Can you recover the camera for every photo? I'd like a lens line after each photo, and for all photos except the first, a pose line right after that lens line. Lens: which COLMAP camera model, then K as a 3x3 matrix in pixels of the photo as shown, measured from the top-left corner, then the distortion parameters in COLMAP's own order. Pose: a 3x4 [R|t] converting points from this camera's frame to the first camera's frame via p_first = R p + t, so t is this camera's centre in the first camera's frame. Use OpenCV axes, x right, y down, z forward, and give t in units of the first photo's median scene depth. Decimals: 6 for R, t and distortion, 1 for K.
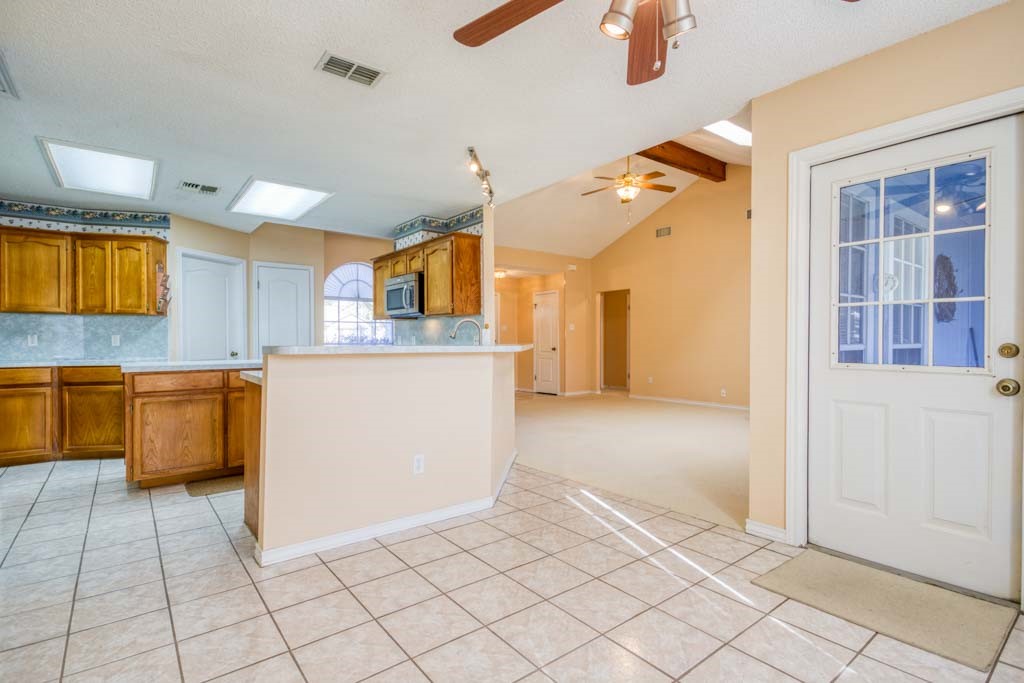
lens RADIAL K [[510.1, 0, 509.4], [0, 510.1, 340.1], [0, 0, 1]] dist [0.014970, -0.000072]
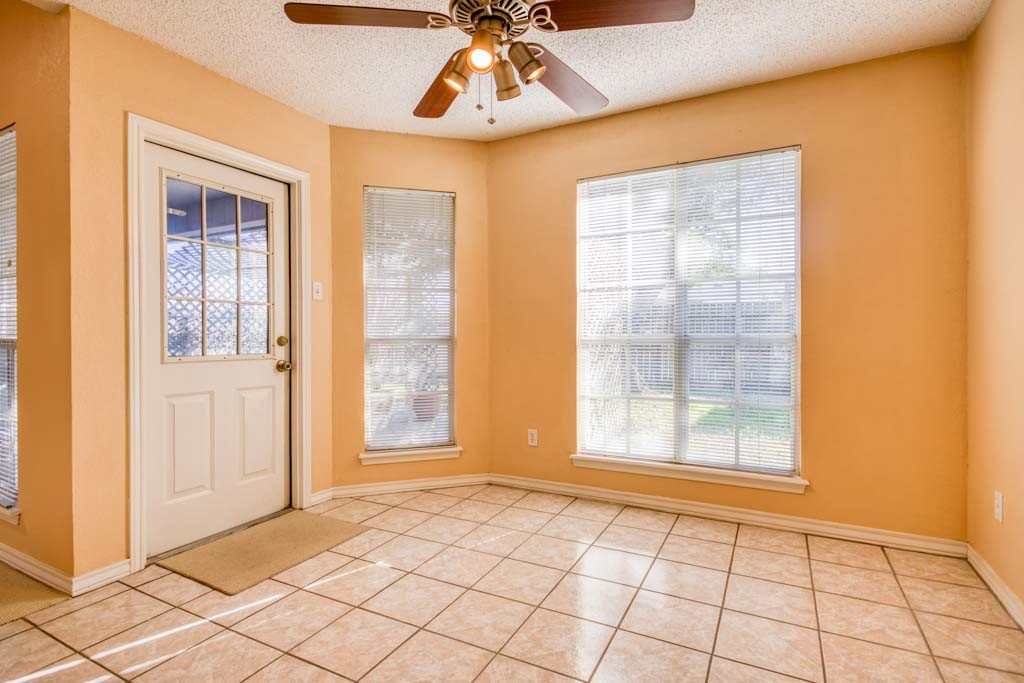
lens RADIAL K [[489.2, 0, 515.0], [0, 489.2, 336.6], [0, 0, 1]] dist [0.000958, 0.000093]
pose [[-0.412396, -0.002189, 0.911002, -0.491677], [-0.000114, 0.999997, 0.002352, 0.003200], [-0.911004, 0.000866, -0.412396, 0.813487]]
